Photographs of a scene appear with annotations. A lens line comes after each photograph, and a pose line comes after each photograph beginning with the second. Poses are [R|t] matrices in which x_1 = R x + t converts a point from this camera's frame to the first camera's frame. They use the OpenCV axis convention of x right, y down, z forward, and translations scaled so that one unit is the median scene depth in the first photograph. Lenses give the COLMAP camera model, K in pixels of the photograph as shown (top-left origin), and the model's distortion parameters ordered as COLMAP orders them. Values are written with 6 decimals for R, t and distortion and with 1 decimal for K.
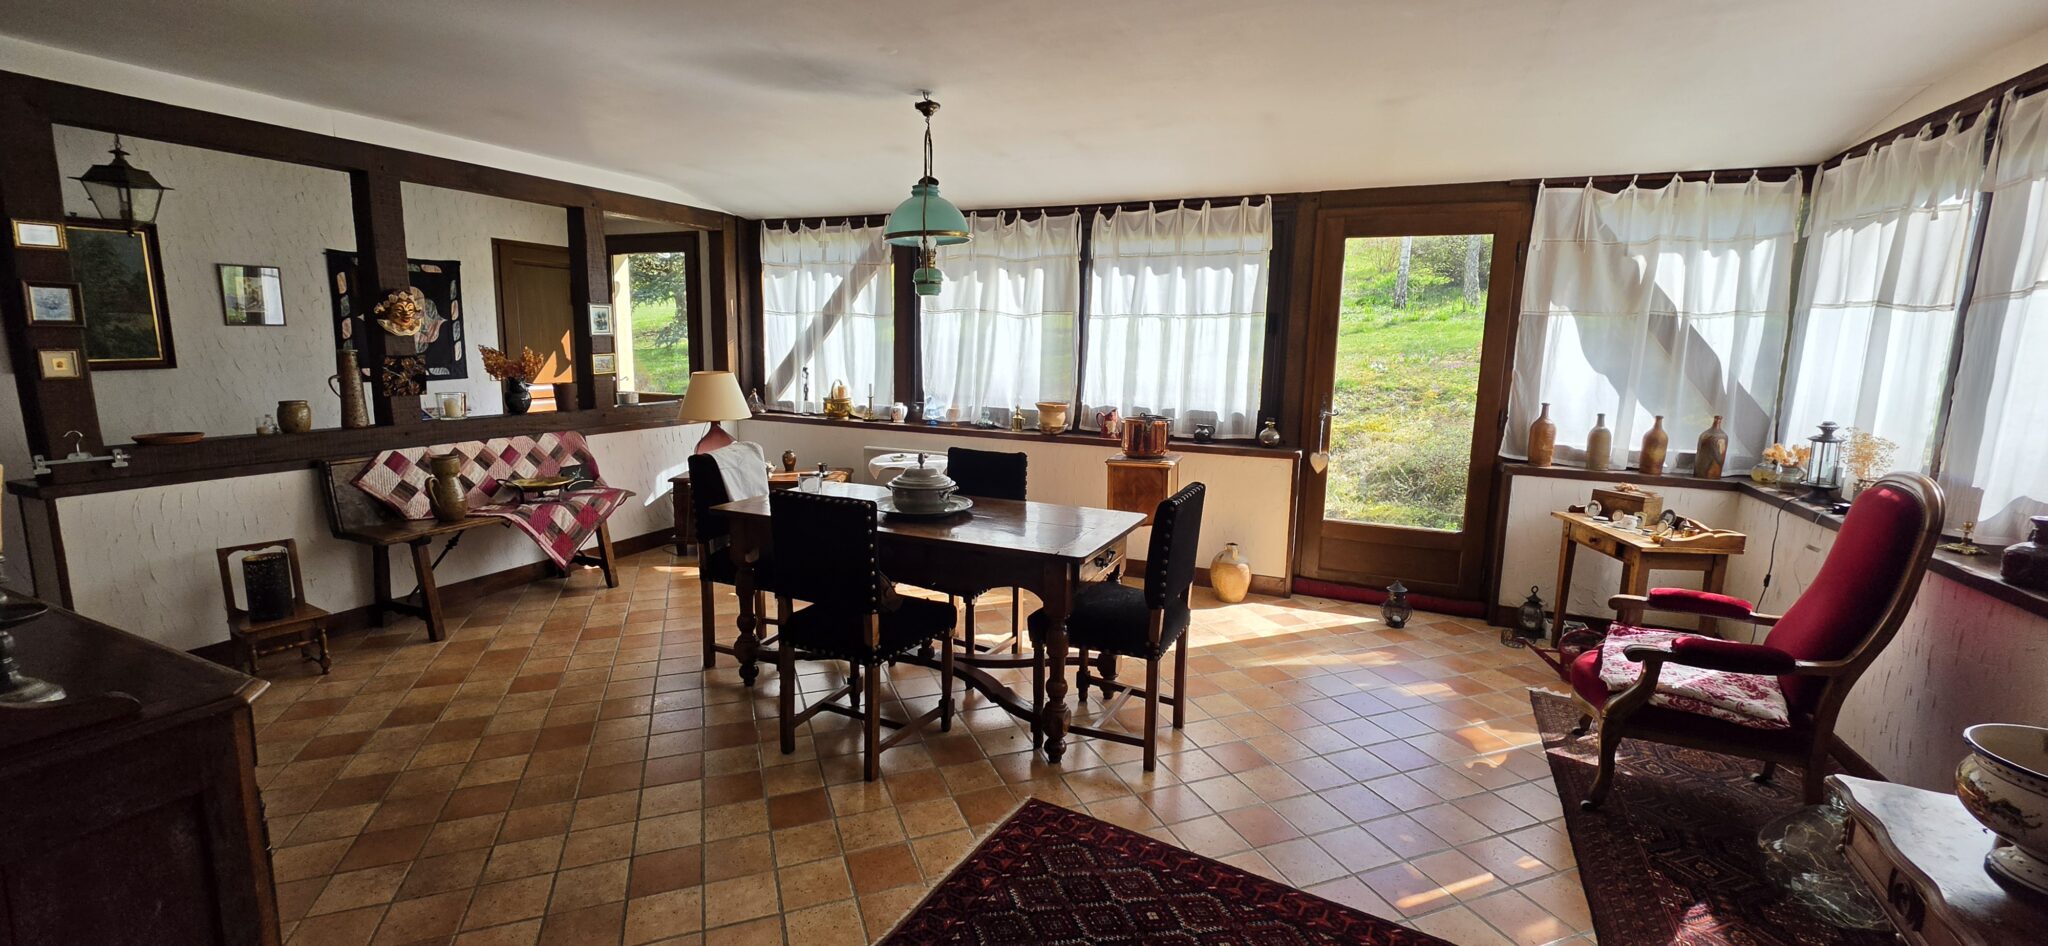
lens RADIAL K [[827.9, 0, 1024.0], [0, 827.9, 473.0], [0, 0, 1]] dist [0.001243, -0.000019]
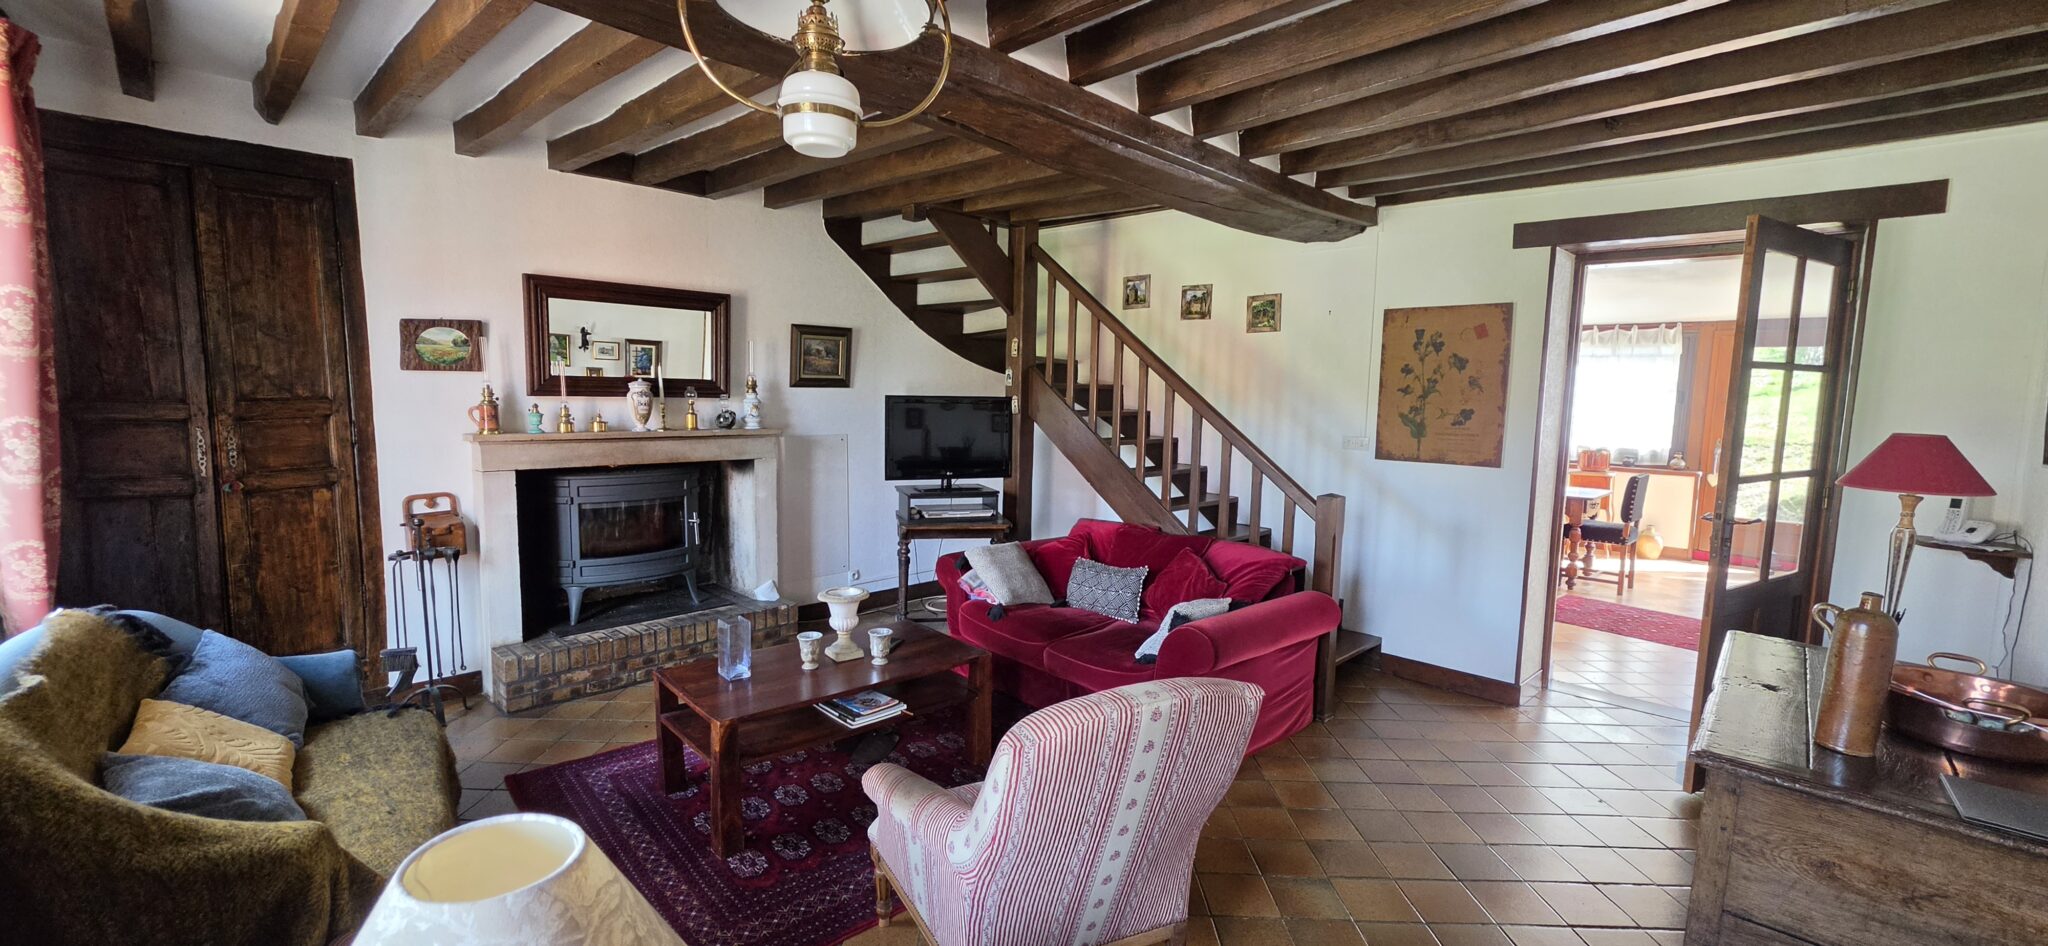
lens RADIAL K [[827.9, 0, 1024.0], [0, 827.9, 473.0], [0, 0, 1]] dist [0.001243, -0.000019]
pose [[0.936645, 0.036767, -0.348346, -0.359969], [-0.059759, 0.996670, -0.055486, 0.147469], [0.345146, 0.072788, 0.935722, -1.029943]]
